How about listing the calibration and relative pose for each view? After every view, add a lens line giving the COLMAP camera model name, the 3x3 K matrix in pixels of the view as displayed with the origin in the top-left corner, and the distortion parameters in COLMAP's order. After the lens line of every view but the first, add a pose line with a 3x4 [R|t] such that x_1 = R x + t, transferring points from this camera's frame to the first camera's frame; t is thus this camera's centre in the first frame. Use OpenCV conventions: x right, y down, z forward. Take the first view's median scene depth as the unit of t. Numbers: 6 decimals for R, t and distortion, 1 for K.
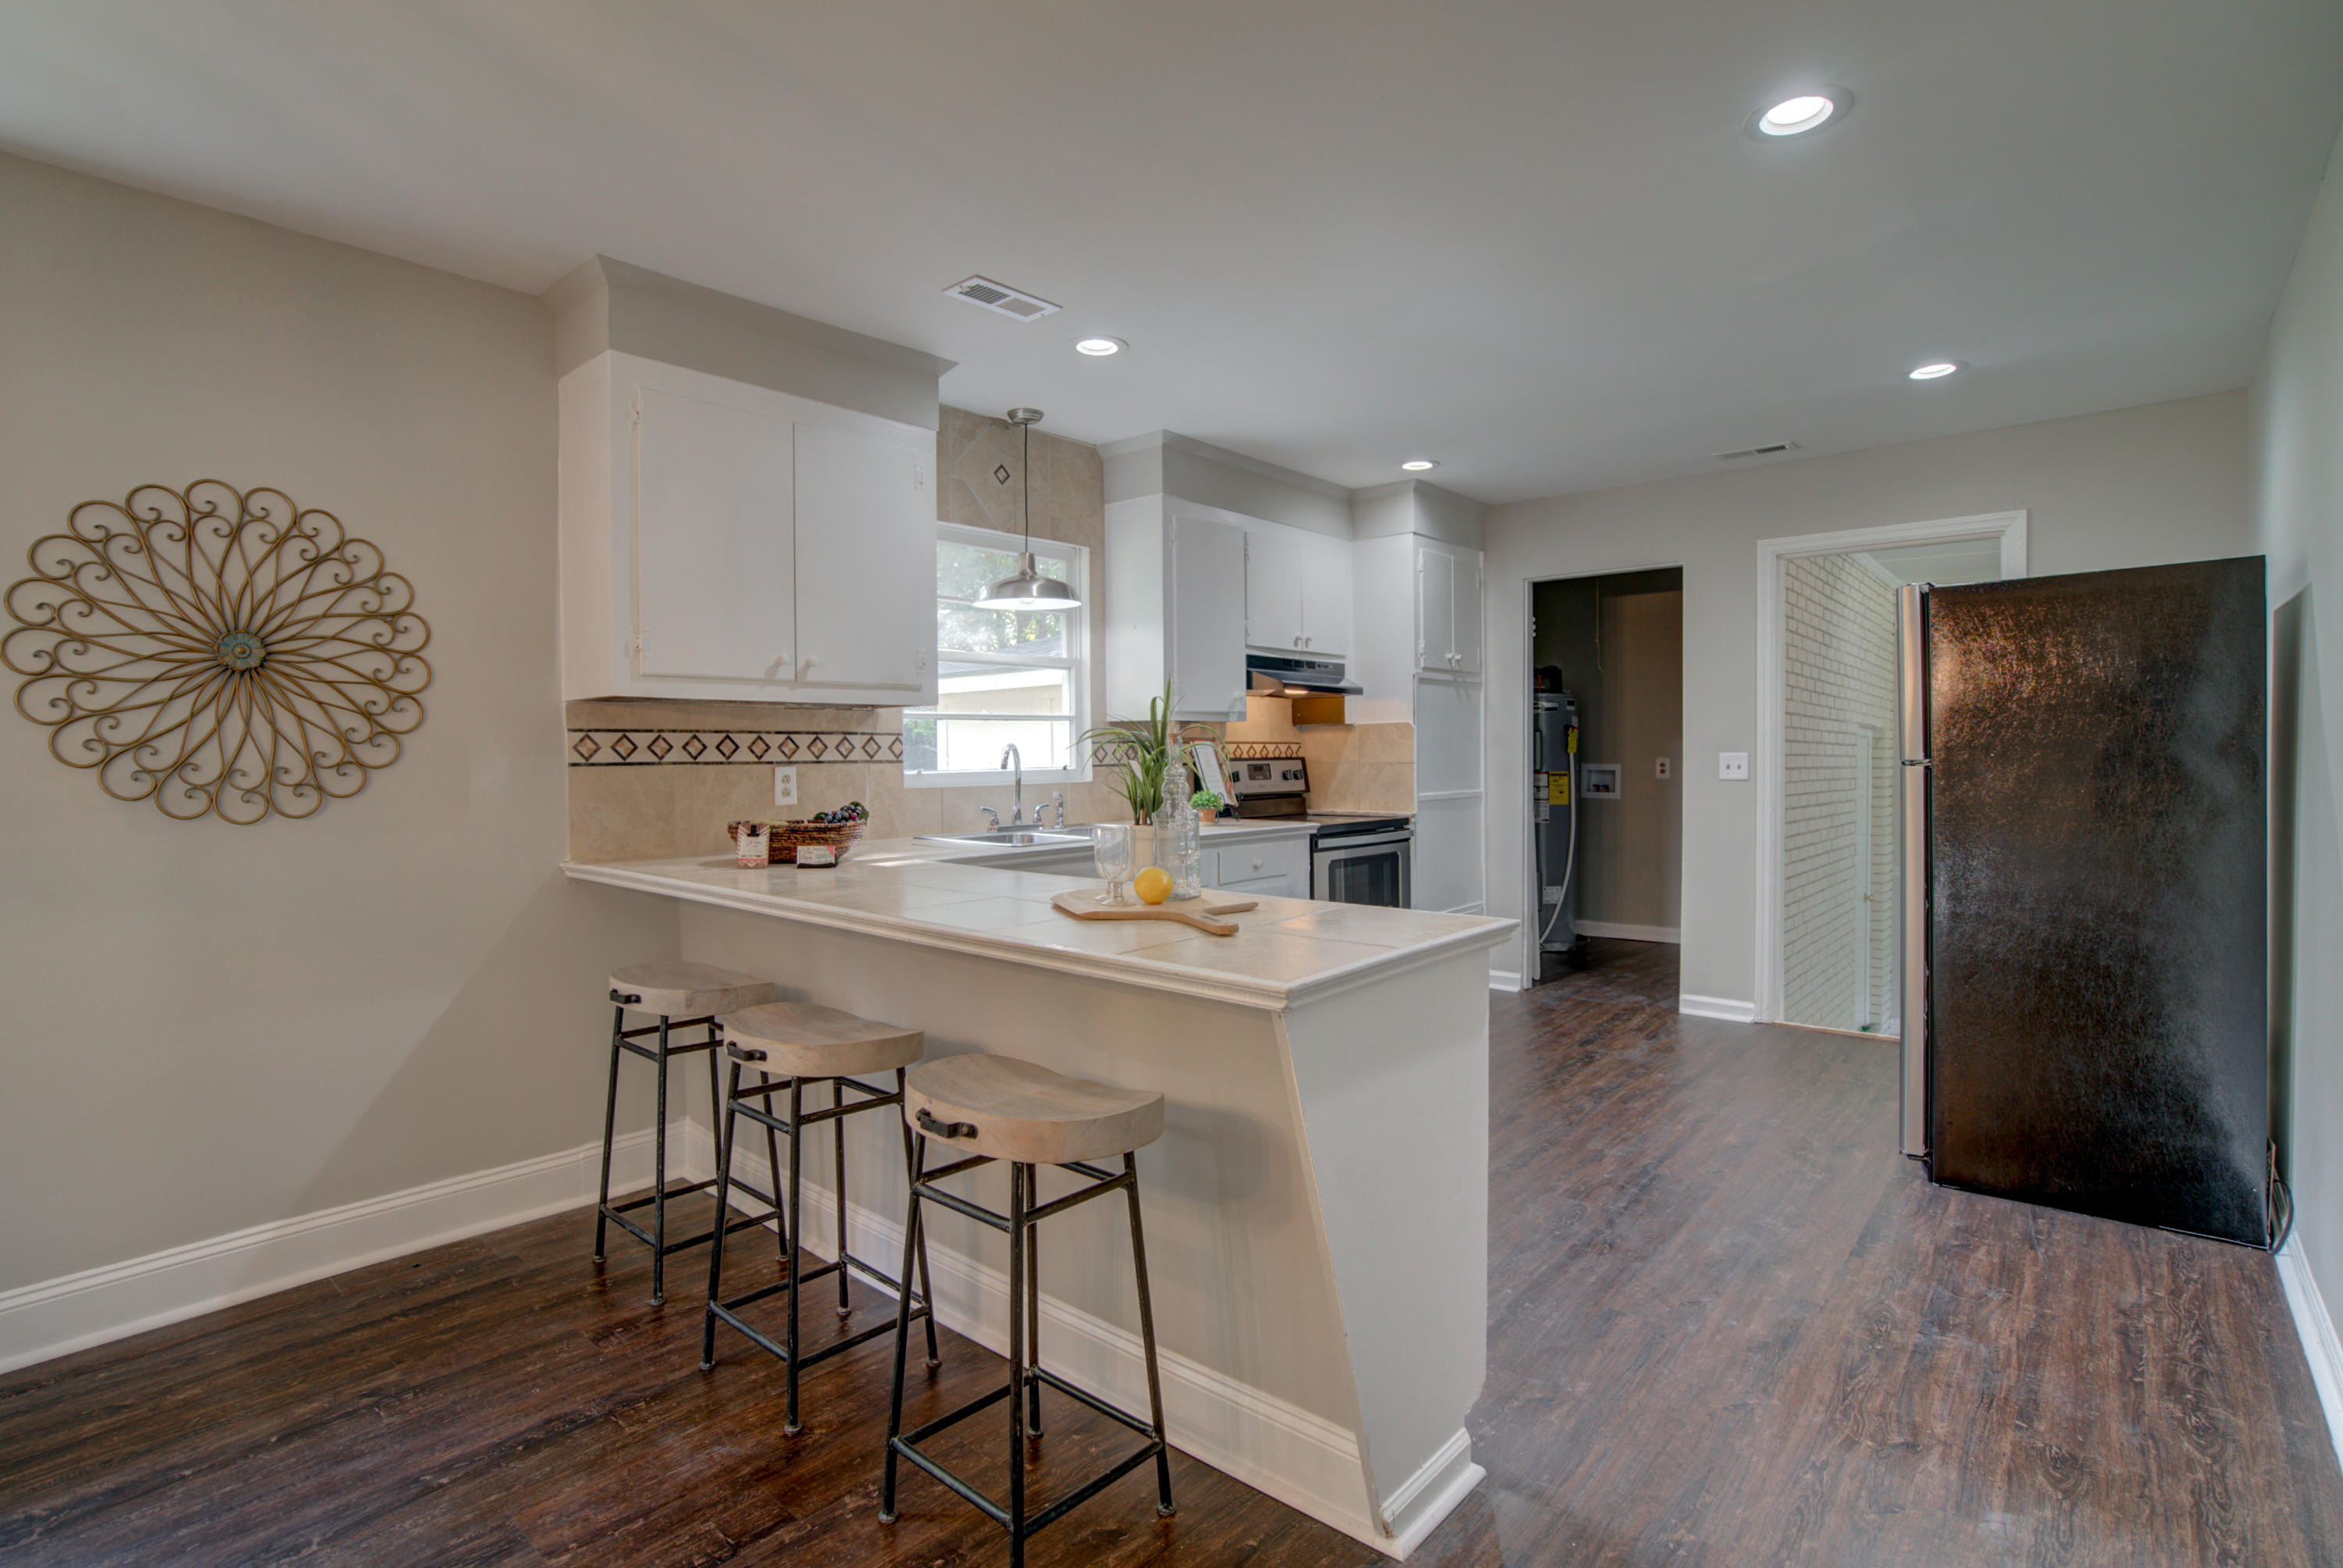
lens RADIAL K [[1119.7, 0, 1174.6], [0, 1119.7, 778.0], [0, 0, 1]] dist [-0.062657, 0.024434]
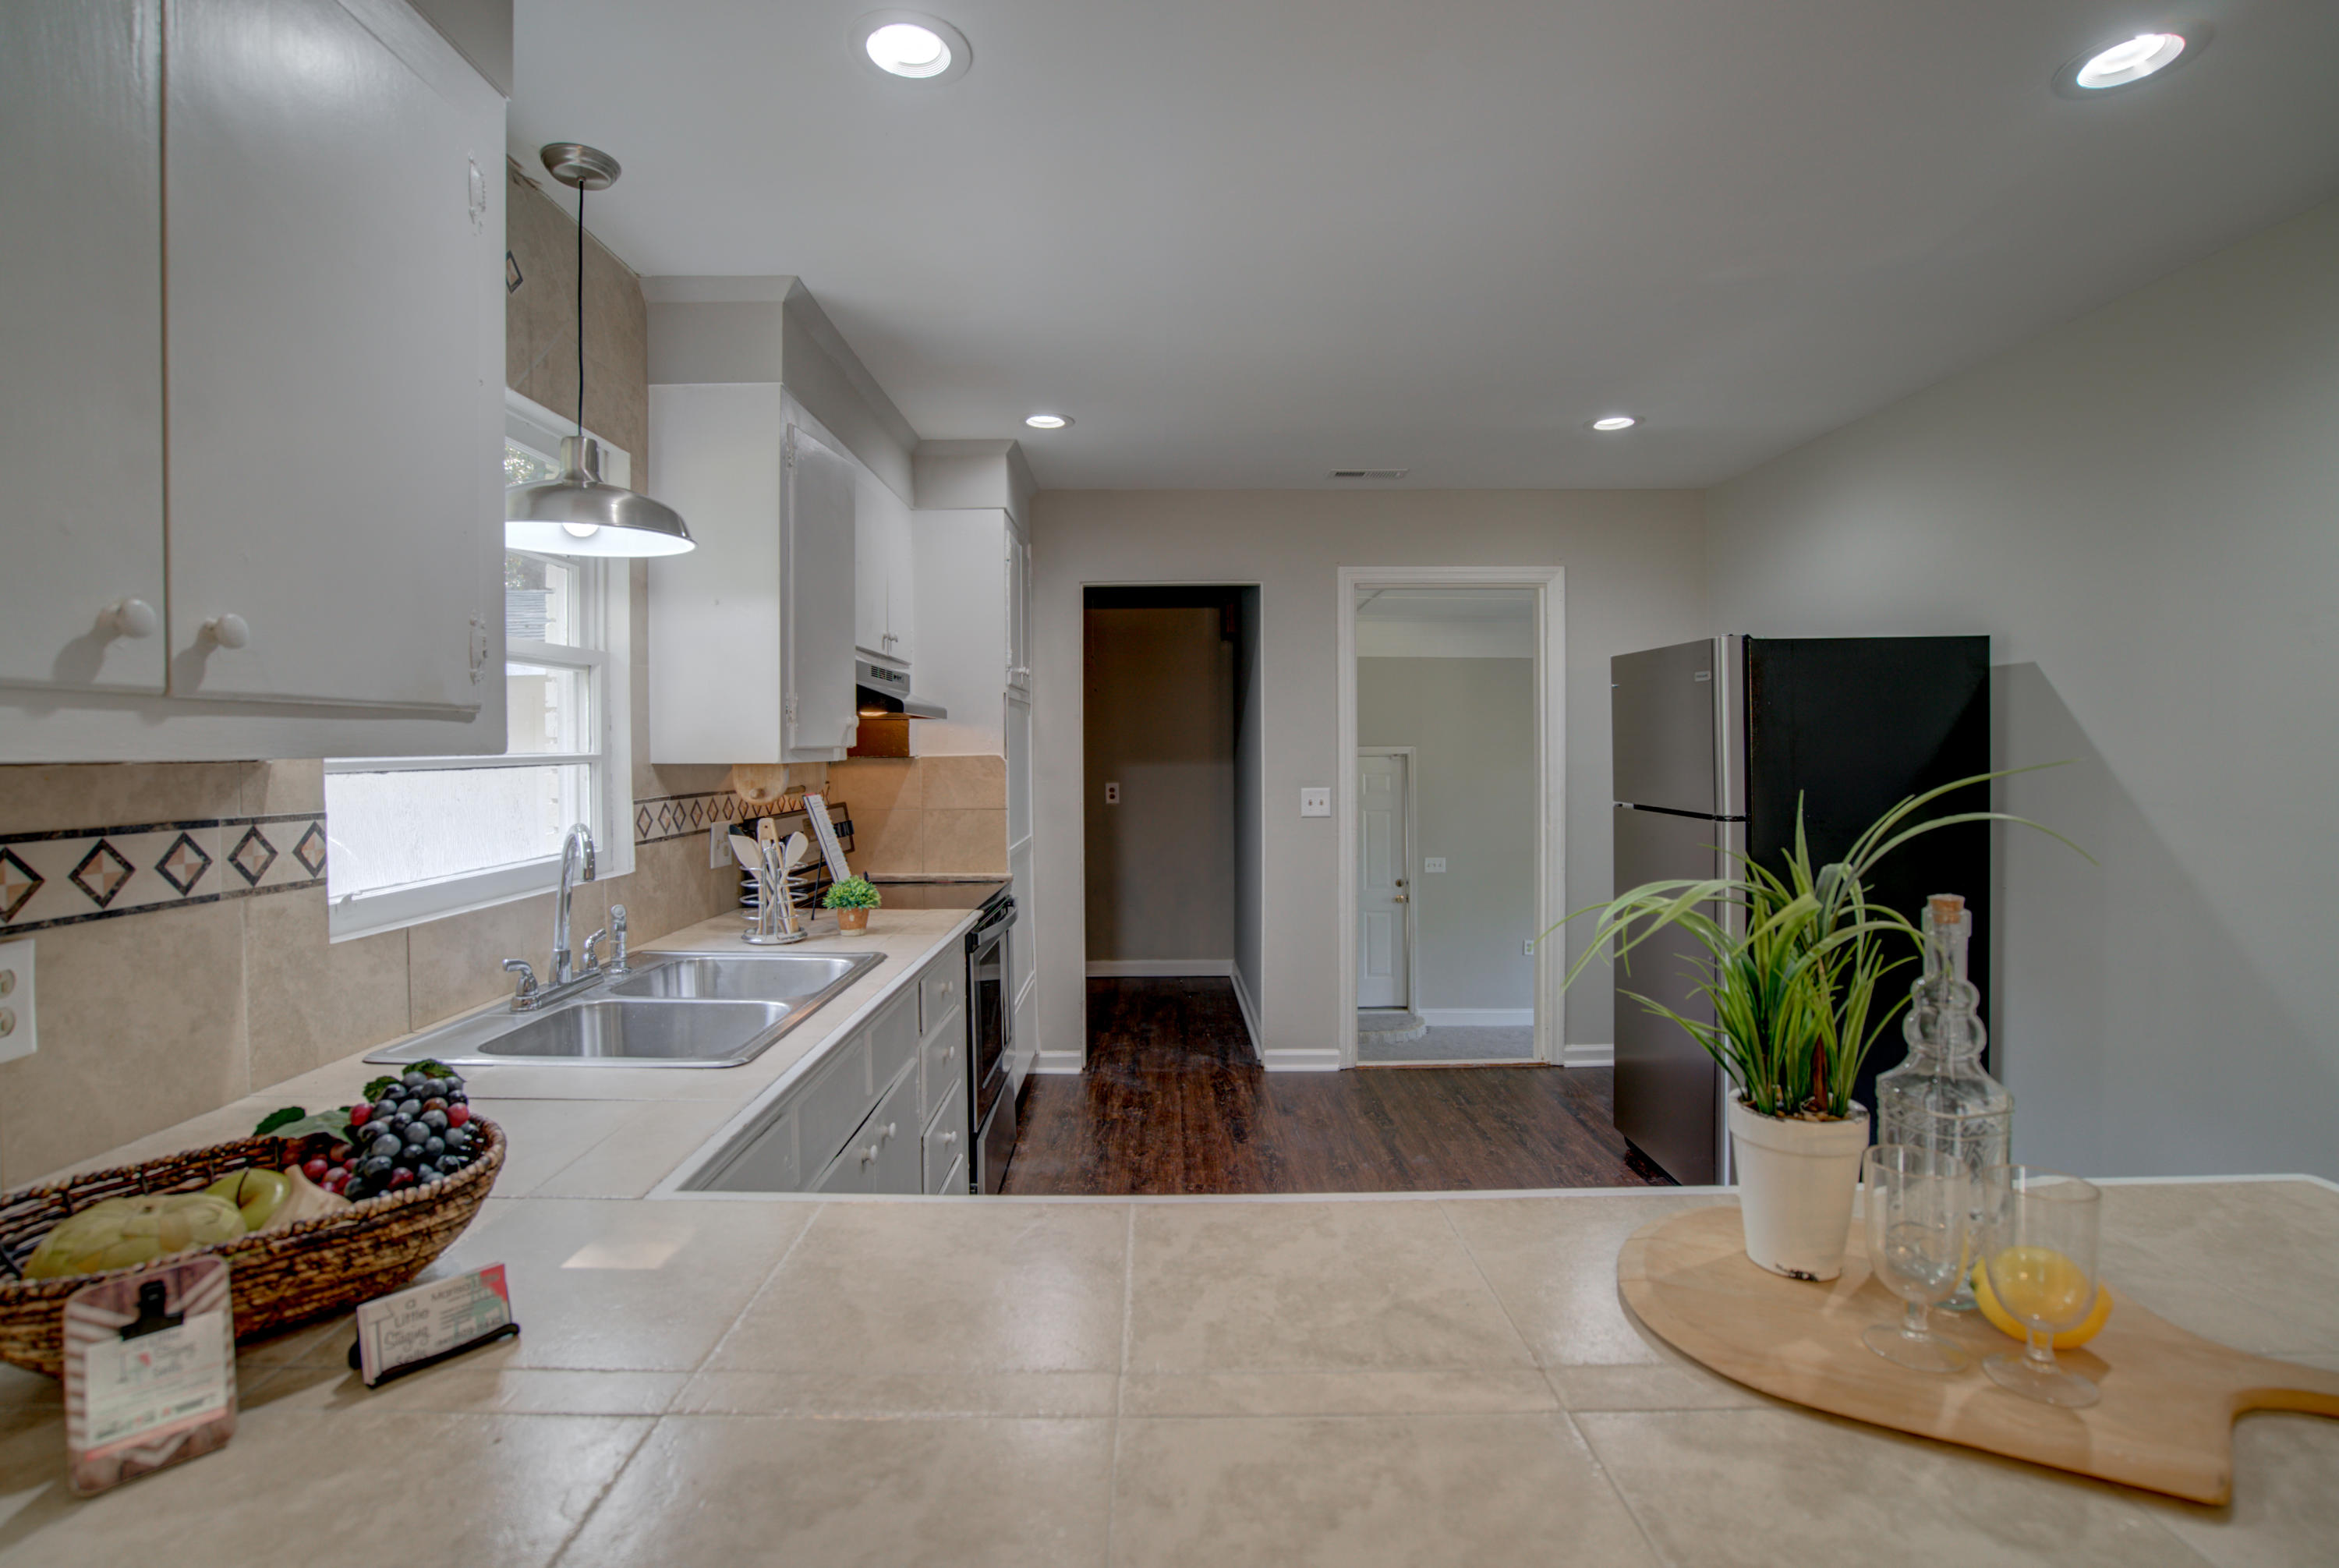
lens RADIAL K [[1088.5, 0, 1164.1], [0, 1088.5, 761.6], [0, 0, 1]] dist [-0.051518, 0.018560]
pose [[0.753066, -0.005285, 0.657924, -0.357964], [0.015514, 0.999832, -0.009726, -0.067245], [-0.657762, 0.017531, 0.753022, 0.664576]]
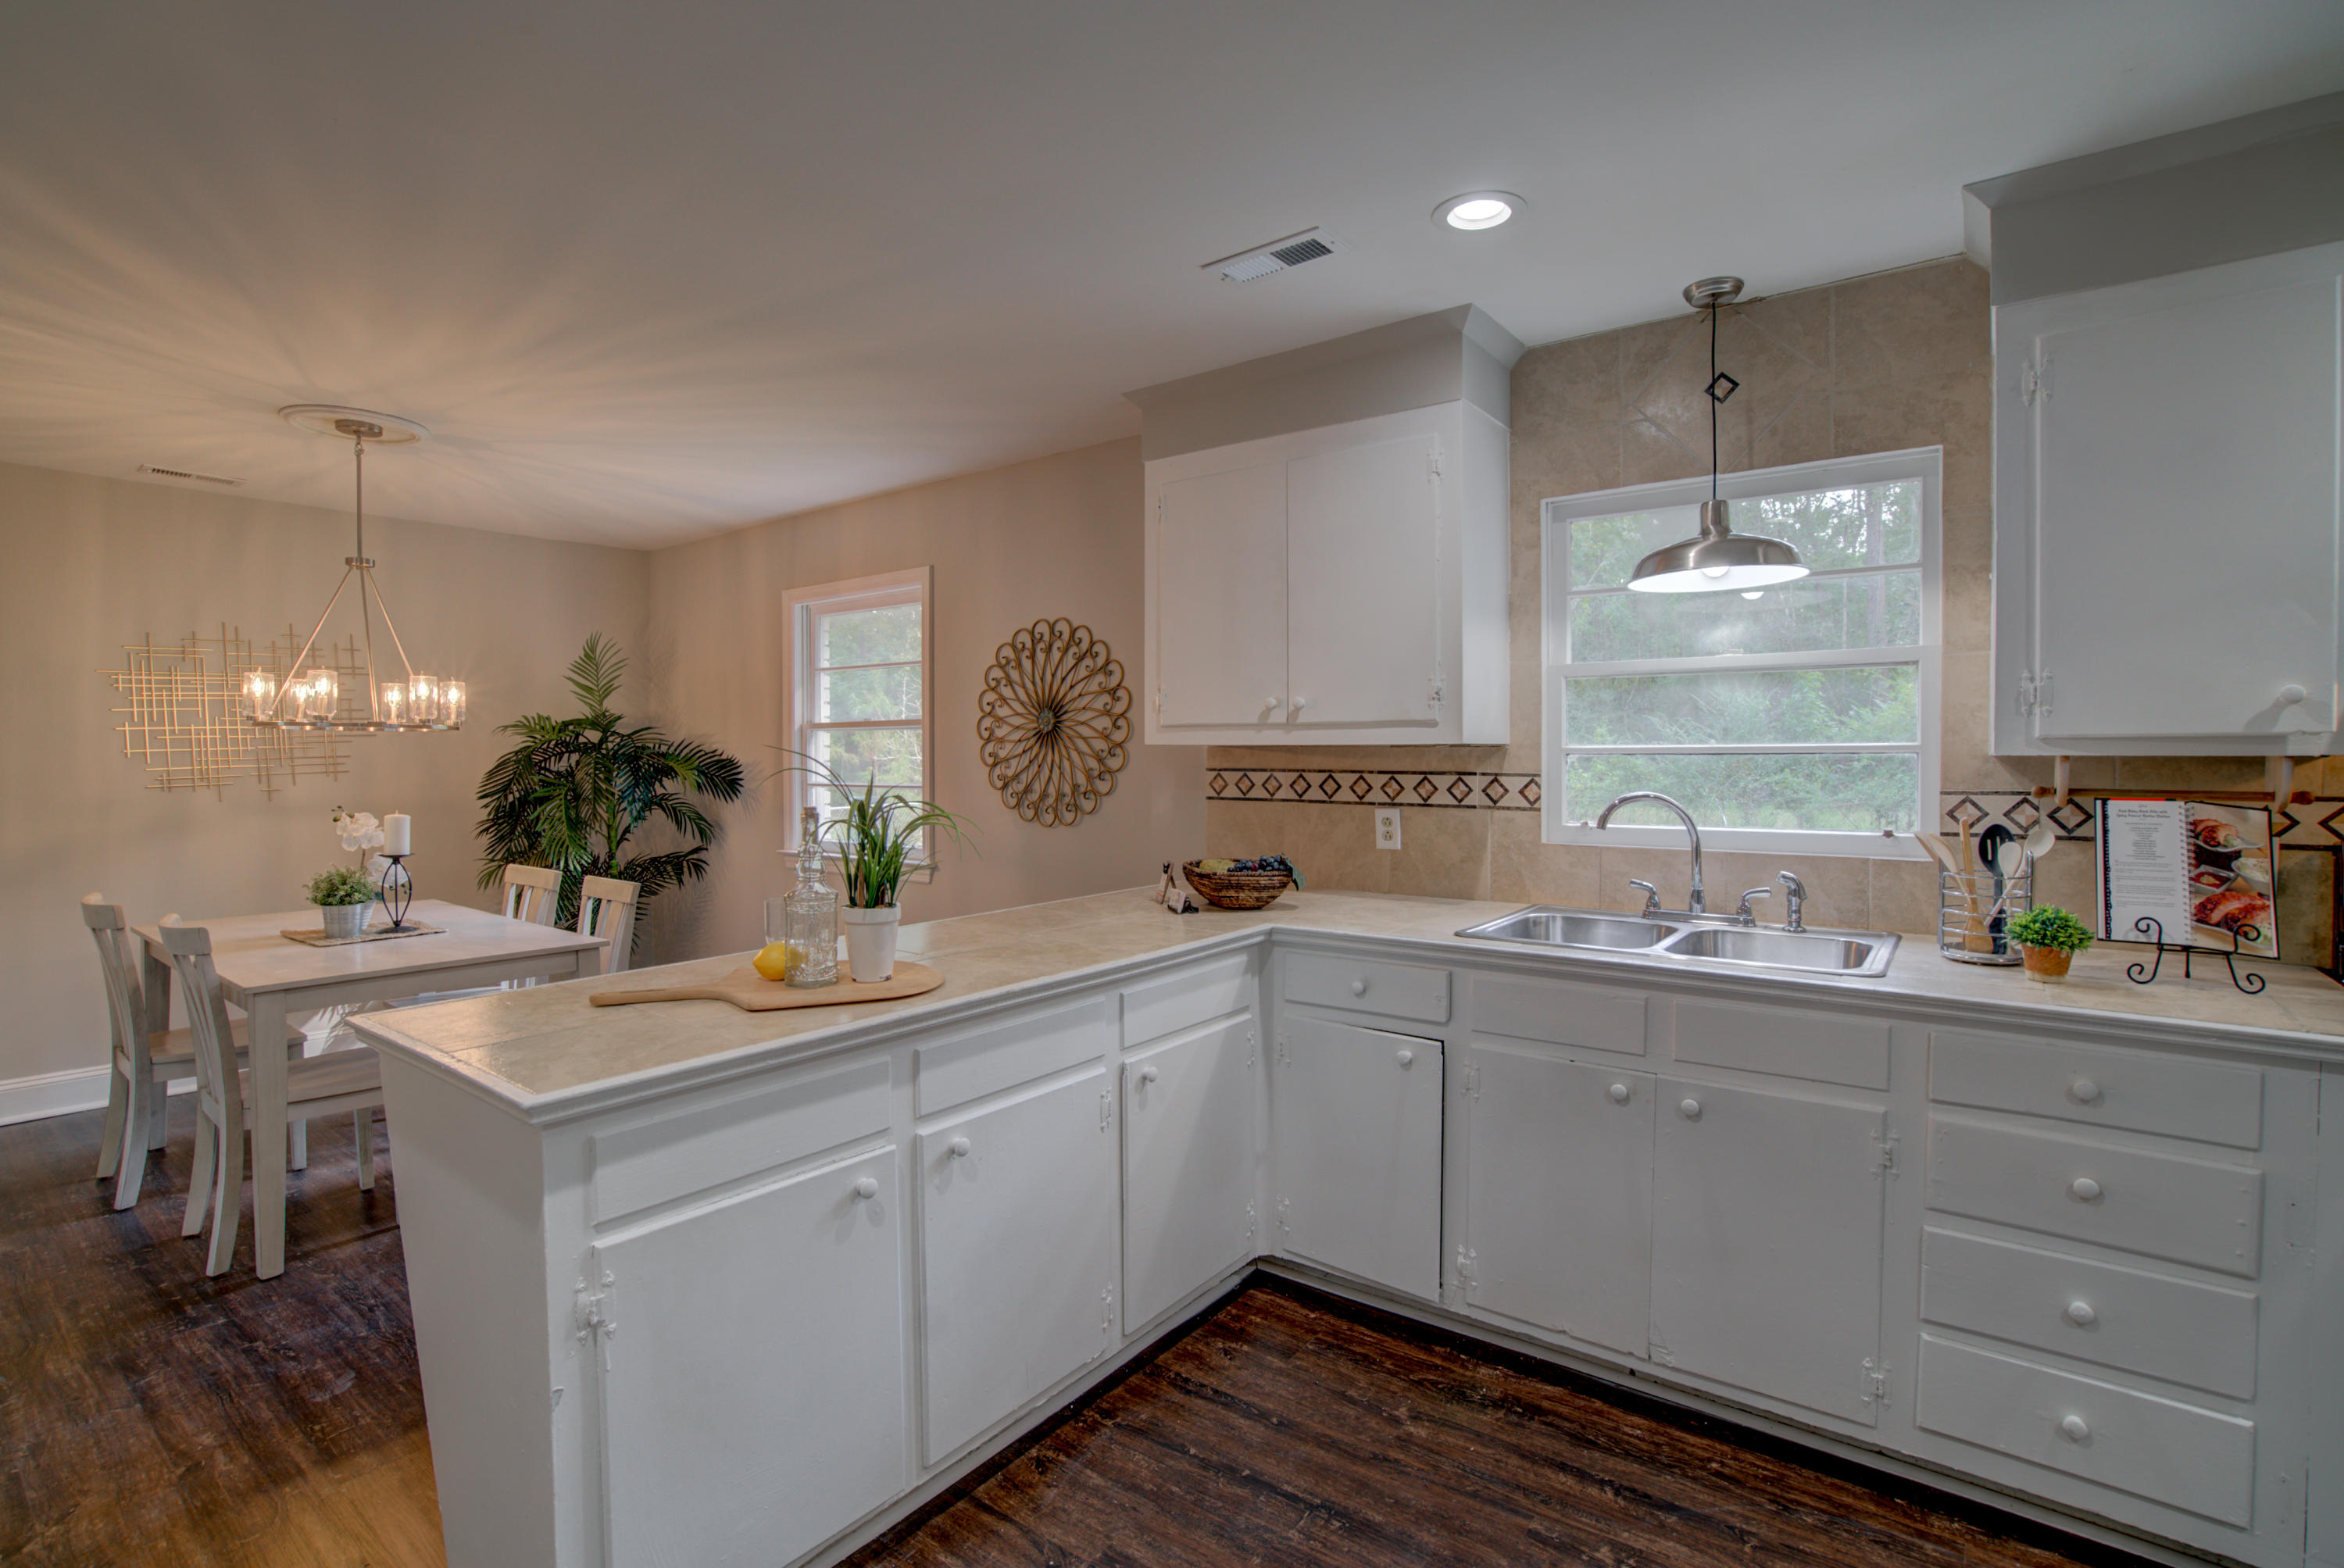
lens RADIAL K [[1087.3, 0, 1163.0], [0, 1087.3, 779.4], [0, 0, 1]] dist [-0.062741, 0.023639]
pose [[0.065978, 0.032922, -0.997278, 0.673096], [-0.023020, 0.999240, 0.031463, -0.072232], [0.997555, 0.020882, 0.066686, 0.908469]]
